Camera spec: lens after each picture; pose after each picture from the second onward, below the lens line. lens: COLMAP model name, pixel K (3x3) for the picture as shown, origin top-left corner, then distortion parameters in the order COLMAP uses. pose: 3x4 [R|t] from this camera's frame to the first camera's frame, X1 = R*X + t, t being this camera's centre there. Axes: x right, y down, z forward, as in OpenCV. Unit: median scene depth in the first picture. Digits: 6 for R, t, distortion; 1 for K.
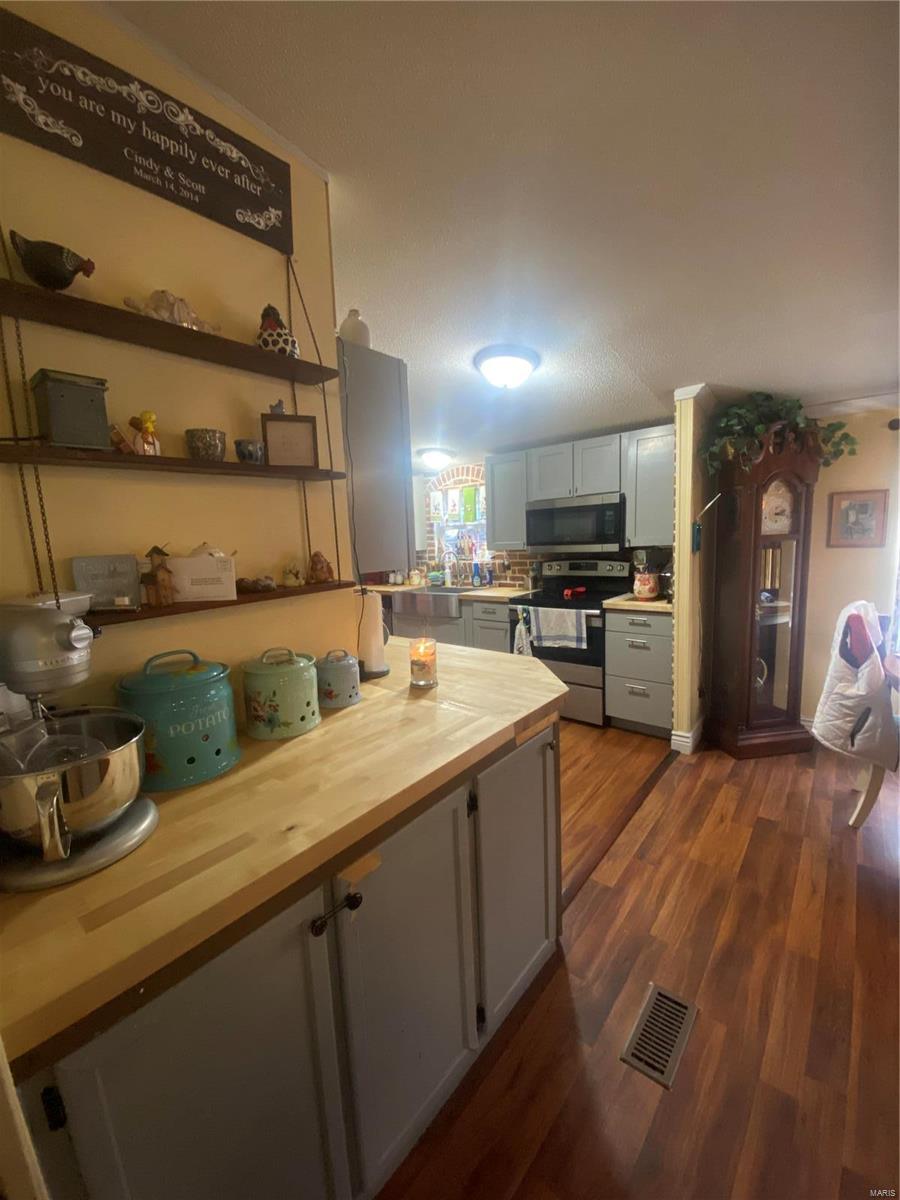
lens RADIAL K [[489.0, 0, 449.3], [0, 489.0, 605.1], [0, 0, 1]] dist [0.019822, -0.019241]
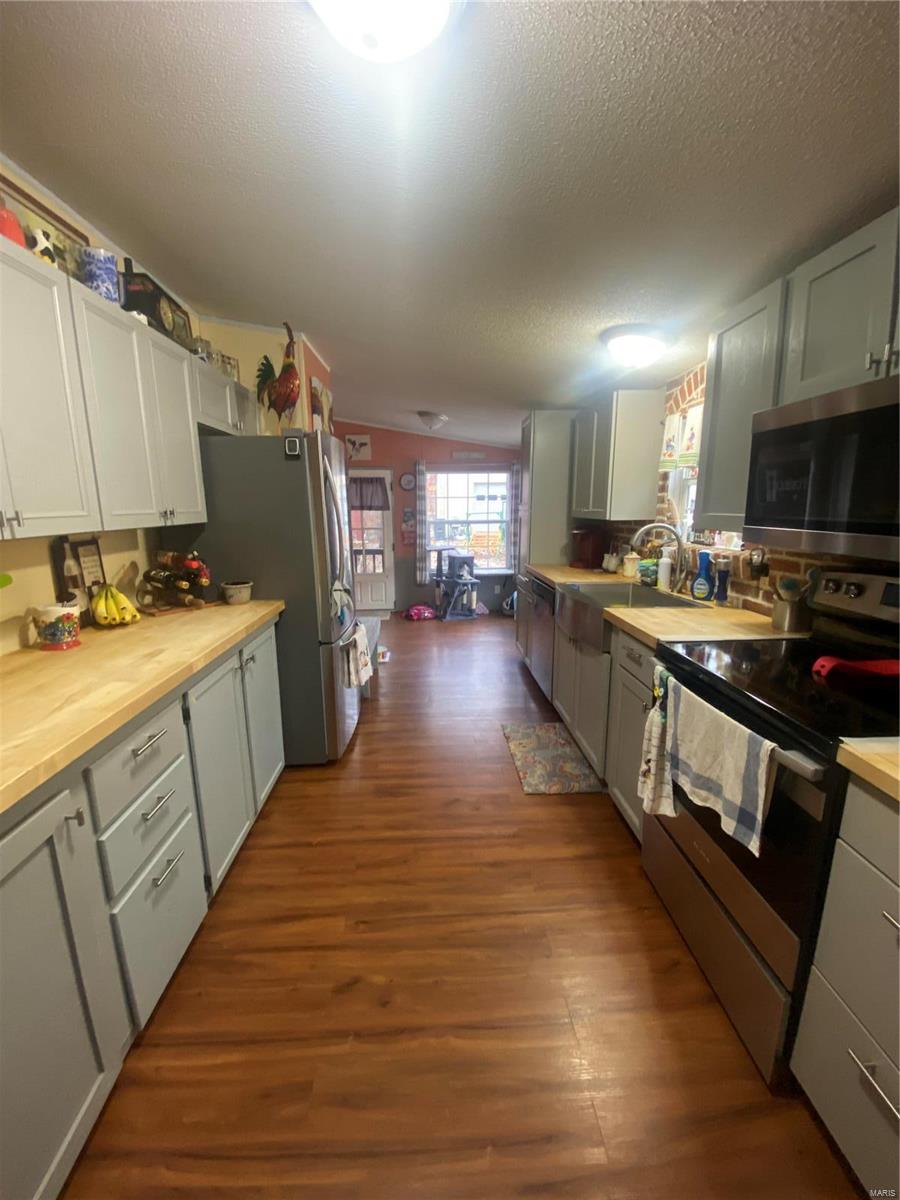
lens RADIAL K [[489.0, 0, 449.3], [0, 489.0, 605.1], [0, 0, 1]] dist [0.019822, -0.019241]
pose [[0.666098, 0.190612, -0.721097, 0.267779], [-0.127000, 0.981660, 0.142175, -0.074724], [0.734973, -0.003123, 0.678090, 0.482708]]
